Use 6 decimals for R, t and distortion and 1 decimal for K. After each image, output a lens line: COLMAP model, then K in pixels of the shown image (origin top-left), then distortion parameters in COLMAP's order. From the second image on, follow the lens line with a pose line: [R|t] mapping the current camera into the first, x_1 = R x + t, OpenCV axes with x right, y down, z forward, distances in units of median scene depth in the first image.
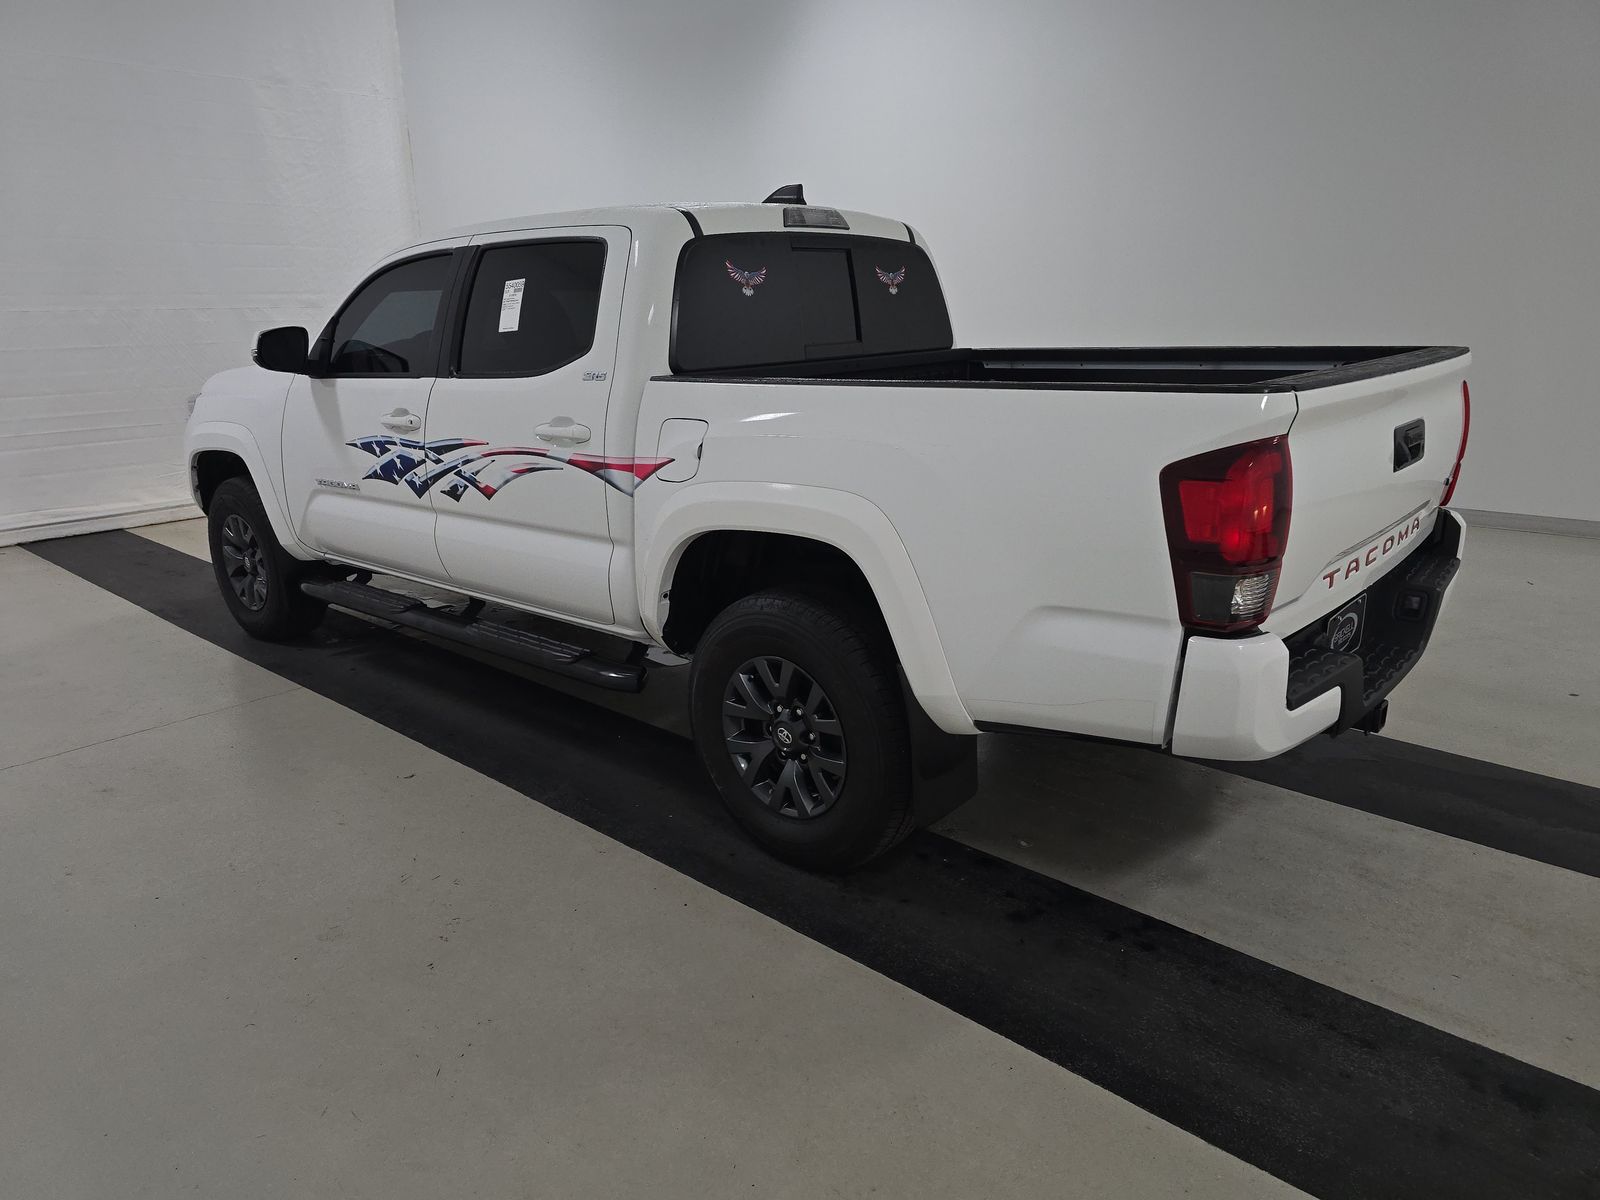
lens RADIAL K [[1102.2, 0, 818.0], [0, 1102.2, 575.1], [0, 0, 1]] dist [0.044398, -0.001583]
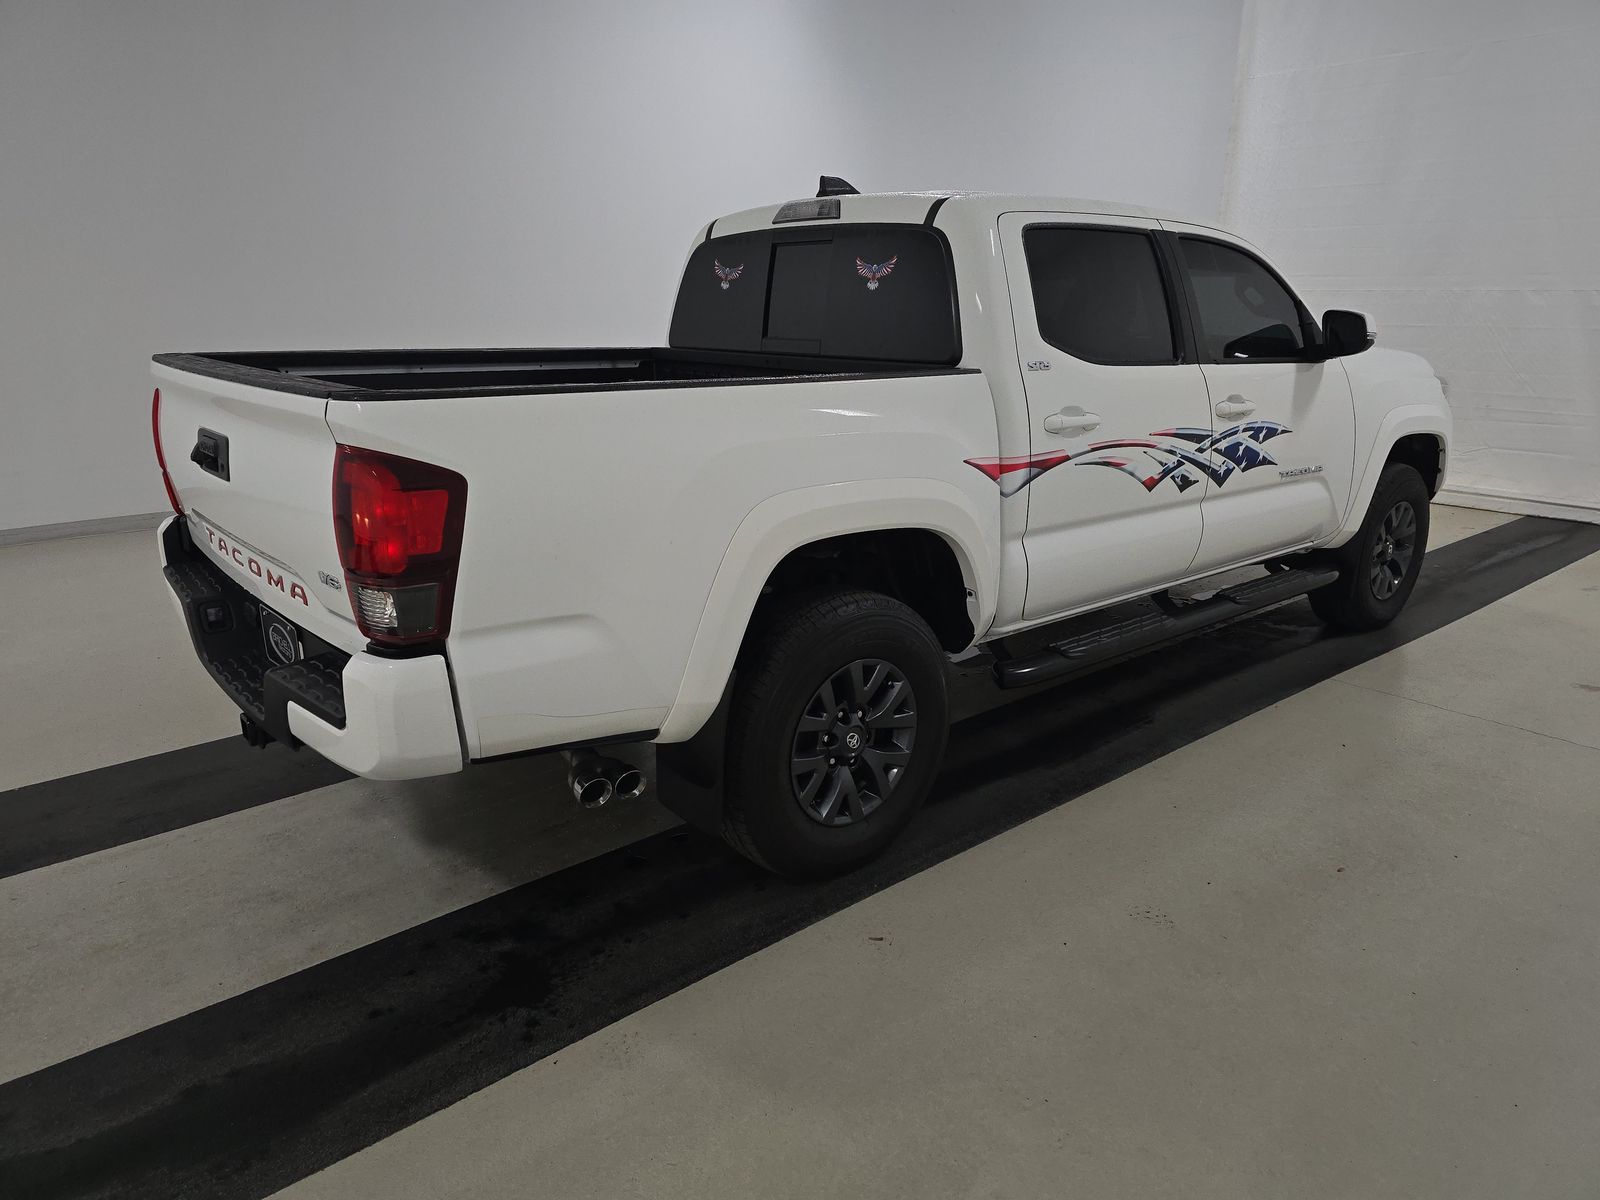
lens RADIAL K [[1064.6, 0, 800.0], [0, 1064.6, 600.0], [0, 0, 1]] dist [0.003656, 0.002399]
pose [[-0.153949, 0.284188, -0.946328, 0.996604], [-0.247234, 0.916200, 0.315360, -0.305240], [0.956648, 0.282514, -0.070787, 1.168360]]
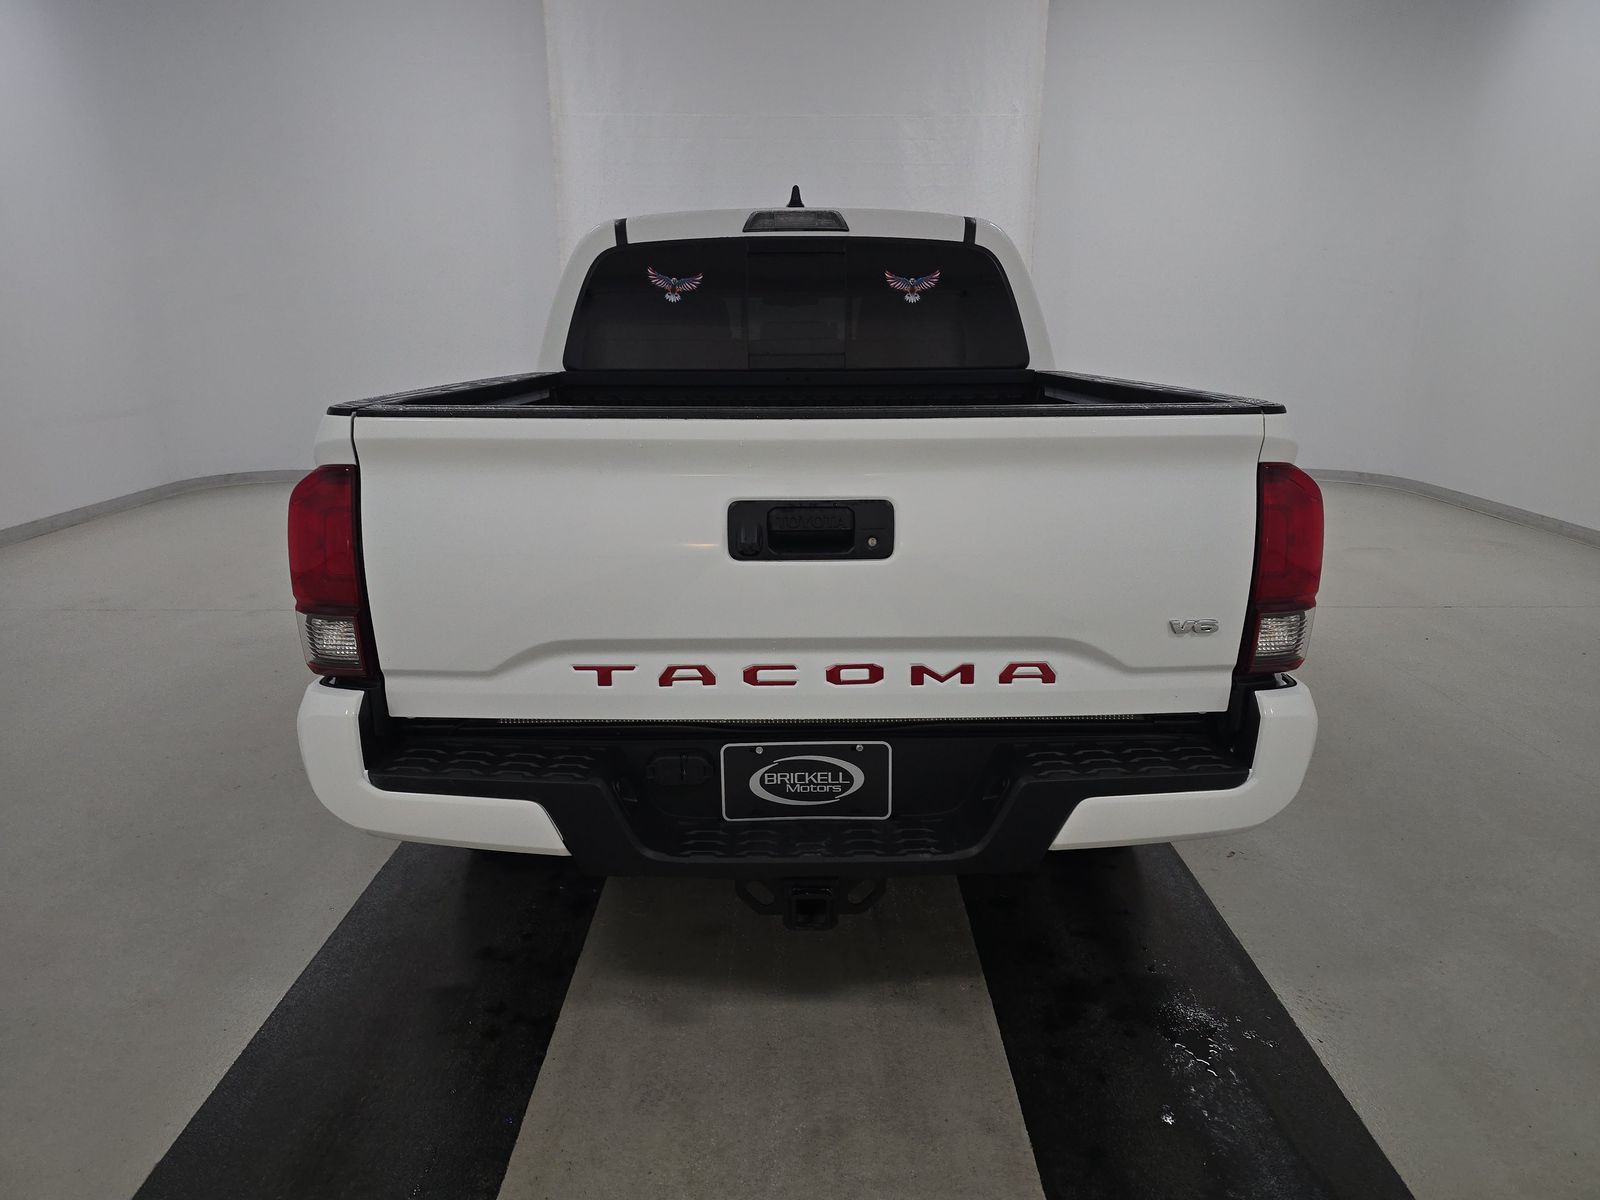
lens RADIAL K [[1085.1, 0, 800.0], [0, 1085.1, 600.0], [0, 0, 1]] dist [0.002274, -0.002176]
pose [[0.655713, 0.211576, -0.724759, 0.740273], [-0.194848, 0.974837, 0.108295, -0.110424], [0.729434, 0.070207, 0.680439, 0.404260]]
